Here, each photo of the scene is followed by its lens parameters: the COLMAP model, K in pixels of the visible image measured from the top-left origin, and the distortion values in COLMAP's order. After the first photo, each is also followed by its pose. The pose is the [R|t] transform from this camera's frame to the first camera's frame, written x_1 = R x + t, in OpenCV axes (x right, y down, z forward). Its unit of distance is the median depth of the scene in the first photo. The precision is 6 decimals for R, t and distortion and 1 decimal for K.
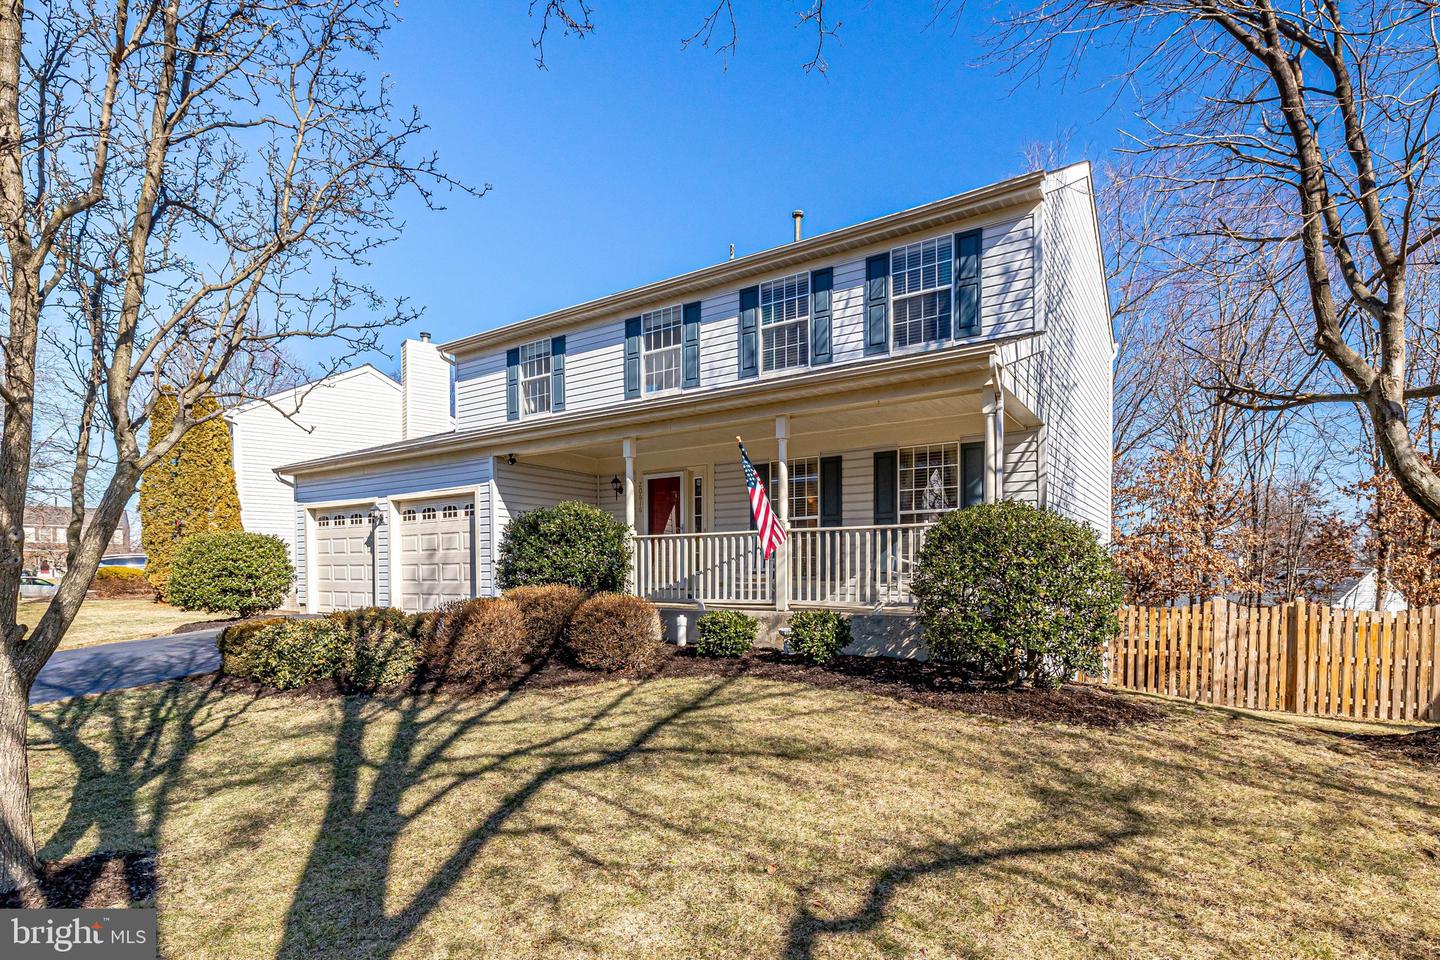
lens RADIAL K [[735.4, 0, 709.7], [0, 735.4, 552.2], [0, 0, 1]] dist [-0.003707, -0.000112]
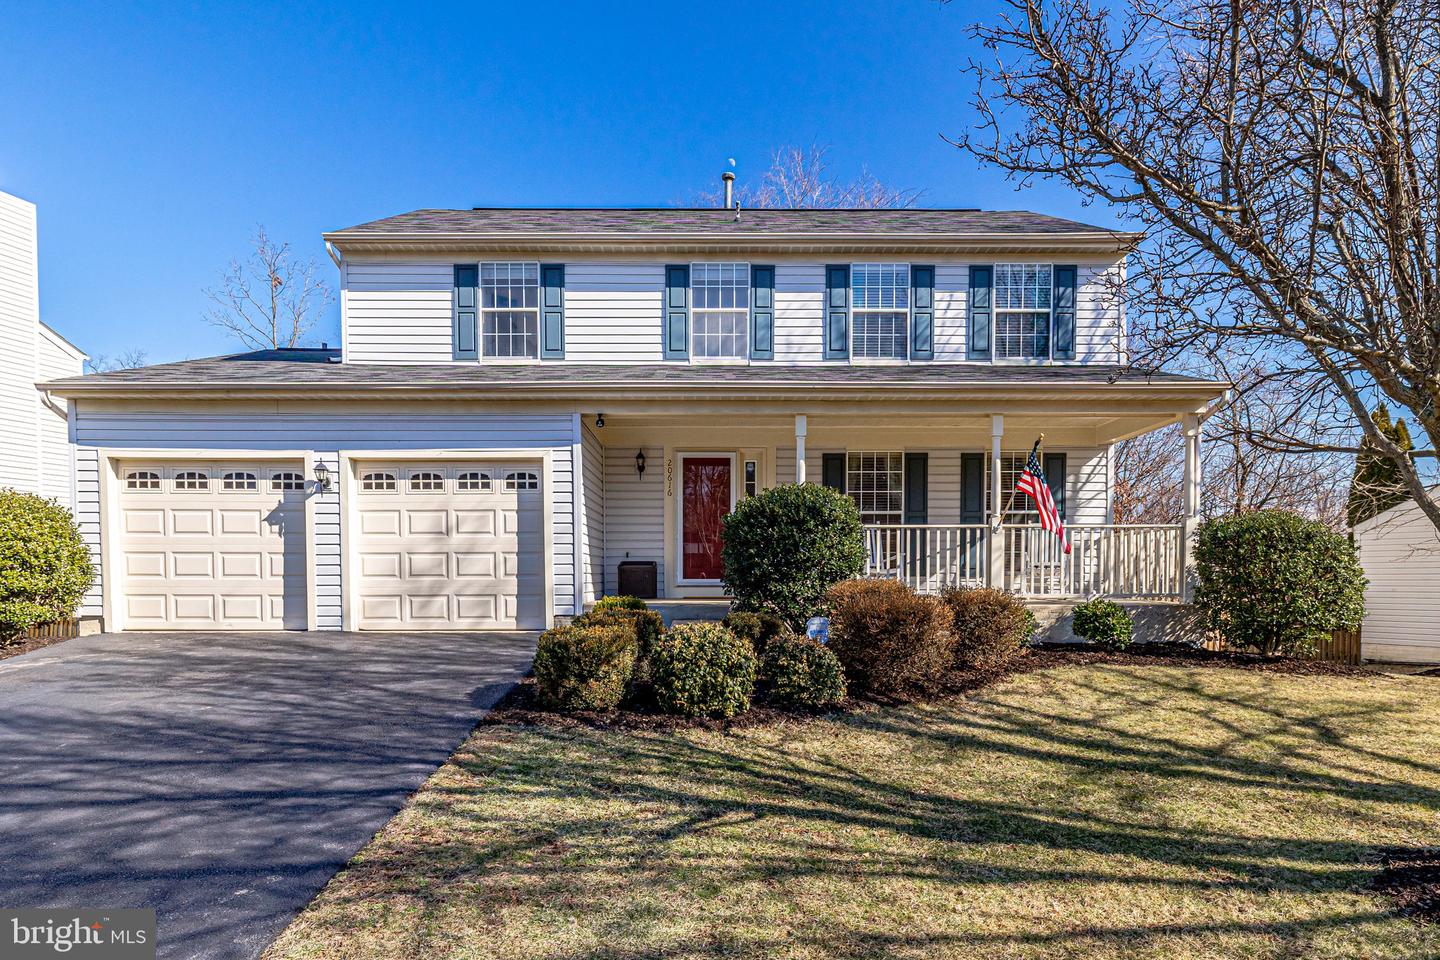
lens RADIAL K [[854.5, 0, 708.8], [0, 854.5, 554.5], [0, 0, 1]] dist [-0.002391, -0.002403]
pose [[0.823564, 0.016695, 0.566978, -0.746944], [-0.019209, 0.999814, -0.001538, 0.016028], [-0.566898, -0.009624, 0.823732, 0.206589]]
